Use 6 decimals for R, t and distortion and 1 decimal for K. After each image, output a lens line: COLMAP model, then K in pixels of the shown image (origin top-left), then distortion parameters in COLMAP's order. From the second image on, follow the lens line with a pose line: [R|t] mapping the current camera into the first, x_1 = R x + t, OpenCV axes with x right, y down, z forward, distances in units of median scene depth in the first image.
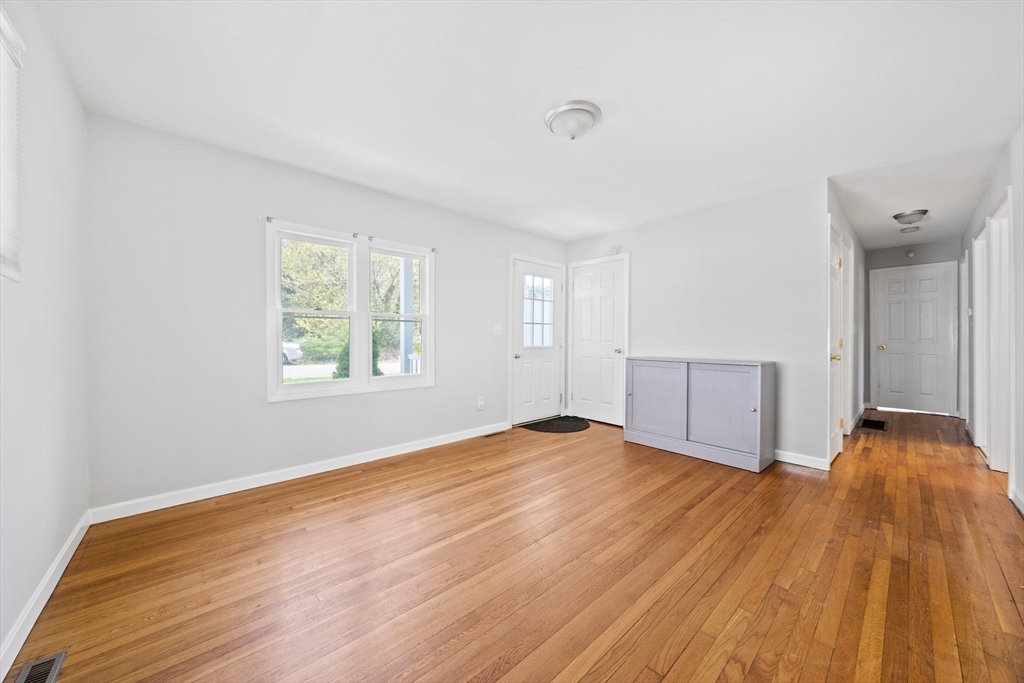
lens RADIAL K [[355.7, 0, 501.2], [0, 355.7, 340.5], [0, 0, 1]] dist [-0.002429, -0.000228]
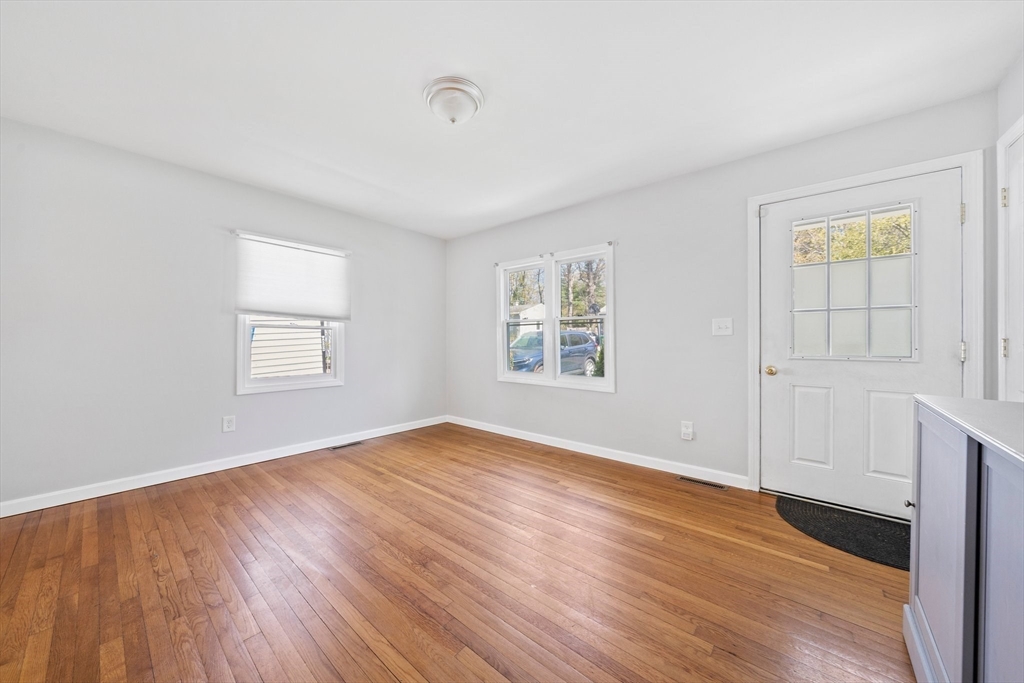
lens RADIAL K [[359.6, 0, 508.1], [0, 359.6, 339.9], [0, 0, 1]] dist [-0.004819, 0.000095]
pose [[0.141910, -0.002105, -0.989877, 0.851297], [-0.008479, 0.999958, -0.003342, -0.001108], [0.989843, 0.008867, 0.141886, 0.759330]]
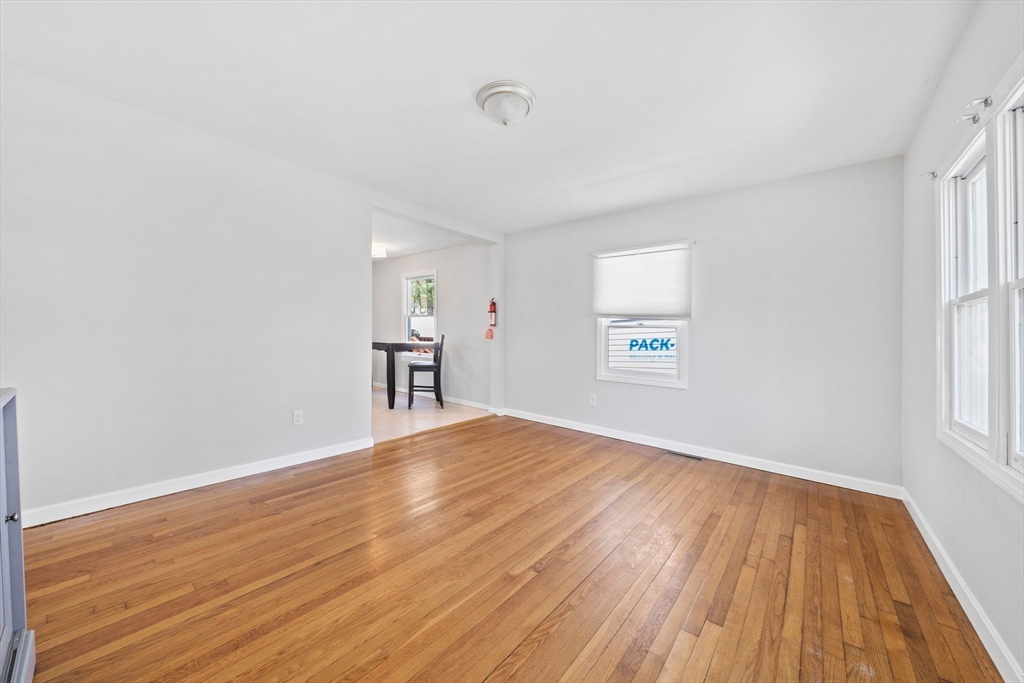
lens RADIAL K [[366.6, 0, 483.9], [0, 366.6, 341.6], [0, 0, 1]] dist [-0.000190, -0.000007]
pose [[-0.992508, -0.022476, -0.120096, 0.291220], [-0.025904, 0.999298, 0.027060, -0.009240], [0.119404, 0.029968, -0.992393, 1.475457]]
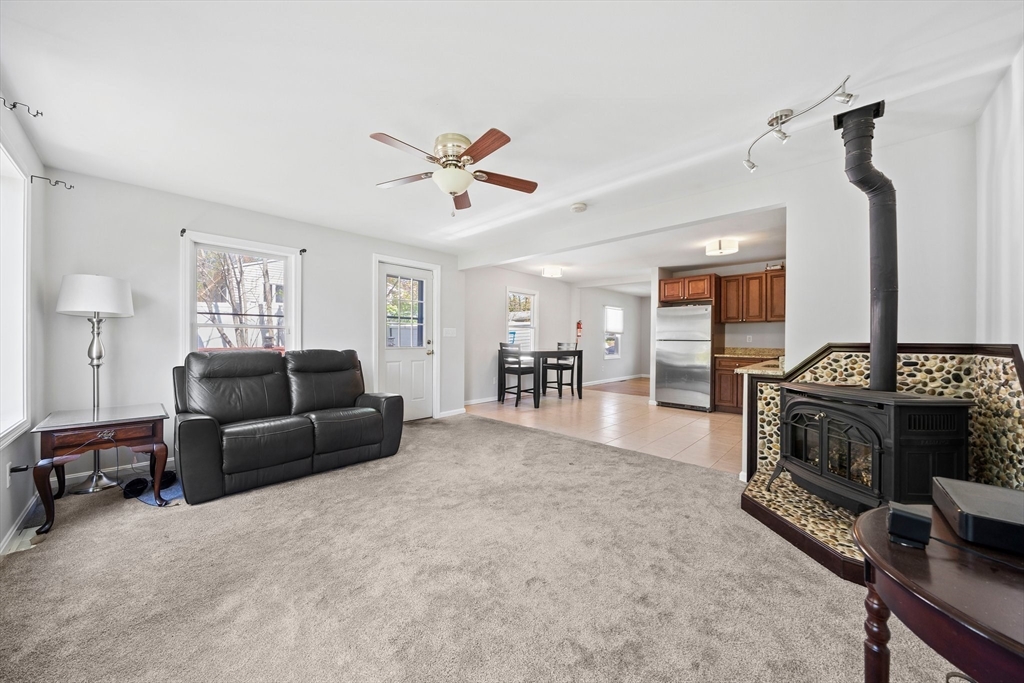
lens RADIAL K [[355.7, 0, 501.2], [0, 355.7, 340.5], [0, 0, 1]] dist [-0.002429, -0.000228]
pose [[0.086300, 0.002958, -0.996265, 2.840813], [-0.013992, 0.999901, 0.001757, 0.001533], [0.996171, 0.013788, 0.086333, -1.111353]]
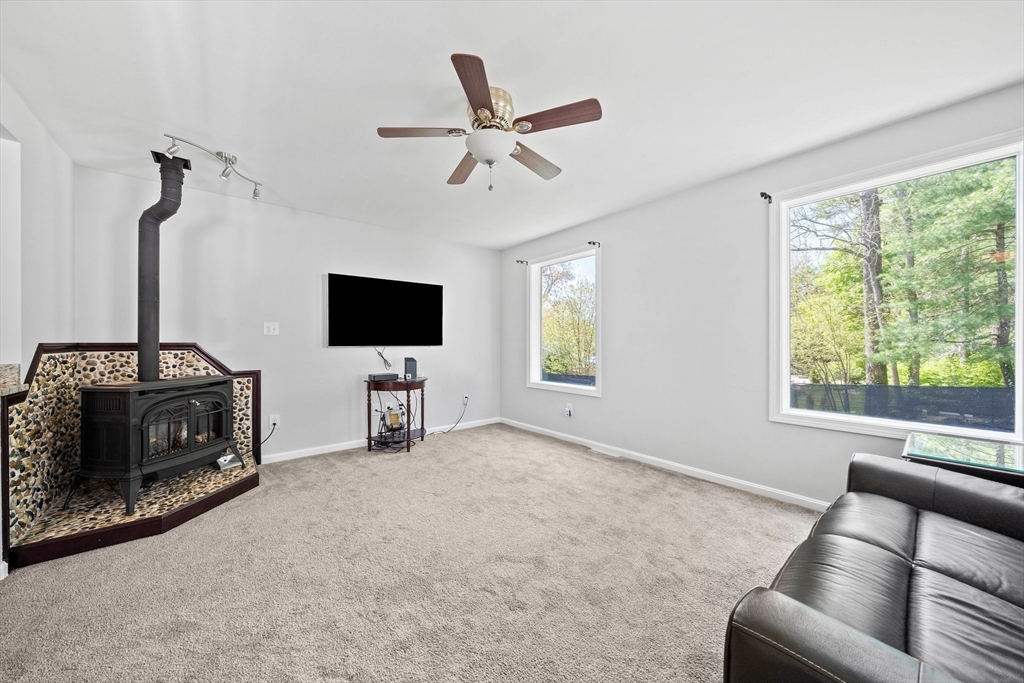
lens RADIAL K [[355.5, 0, 504.5], [0, 355.5, 345.8], [0, 0, 1]] dist [-0.003121, -0.000129]
pose [[0.032228, -0.005634, 0.999465, 1.384736], [0.009602, 0.999940, 0.005327, 0.008777], [-0.999434, 0.009425, 0.032280, -1.194036]]
